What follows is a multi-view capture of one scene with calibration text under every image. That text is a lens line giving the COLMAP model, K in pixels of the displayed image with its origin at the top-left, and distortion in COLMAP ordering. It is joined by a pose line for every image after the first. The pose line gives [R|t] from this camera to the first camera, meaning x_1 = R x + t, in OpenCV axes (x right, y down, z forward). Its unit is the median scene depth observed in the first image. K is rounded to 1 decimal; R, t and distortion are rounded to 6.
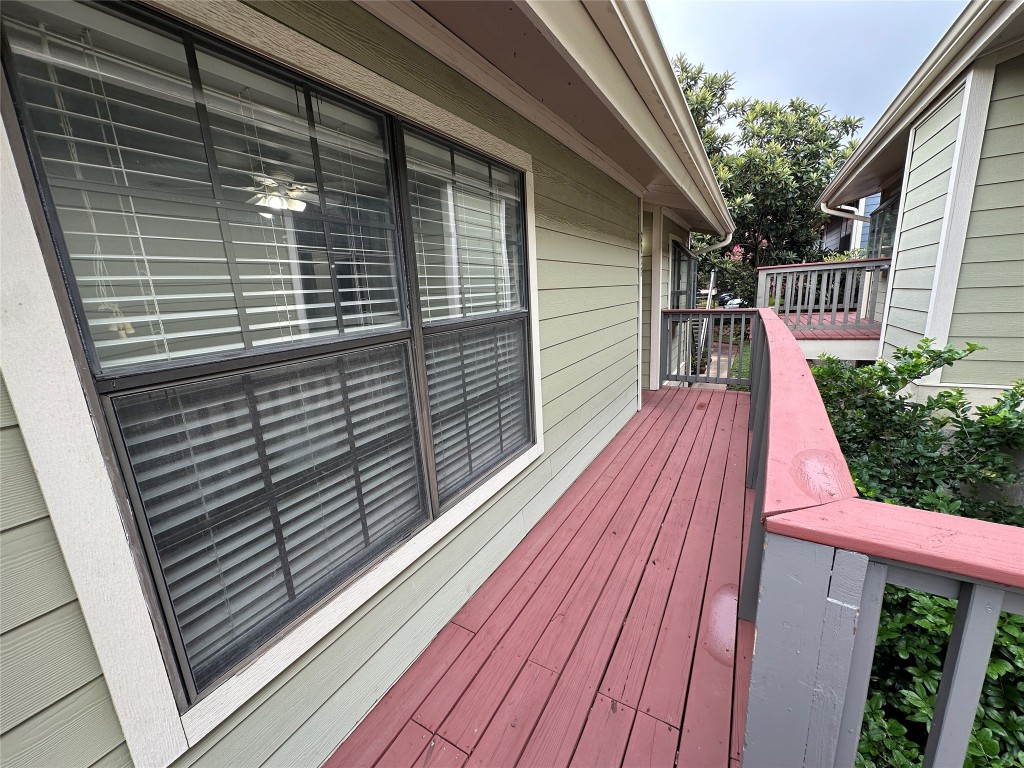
lens RADIAL K [[407.2, 0, 514.9], [0, 407.2, 382.8], [0, 0, 1]] dist [-0.000694, 0.000721]
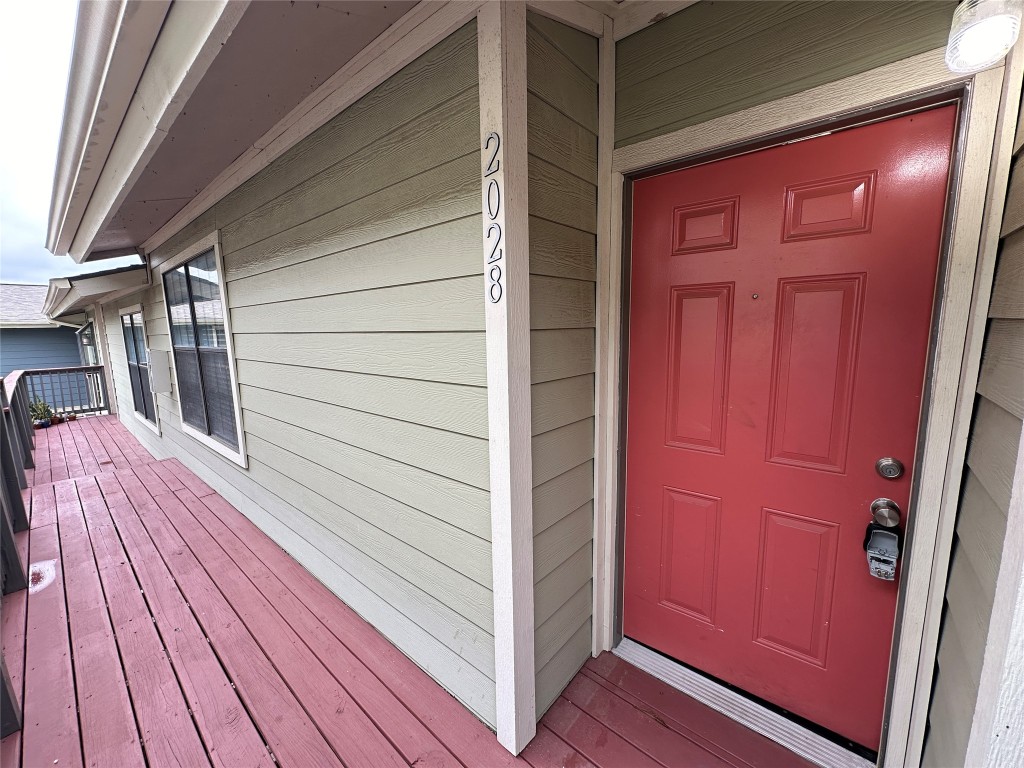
lens RADIAL K [[407.2, 0, 510.5], [0, 407.2, 387.4], [0, 0, 1]] dist [-0.000694, 0.000721]
pose [[-0.187163, 0.202090, -0.961317, 0.933641], [-0.181995, 0.954534, 0.236098, -0.438730], [0.965323, 0.219143, -0.141874, 1.708813]]
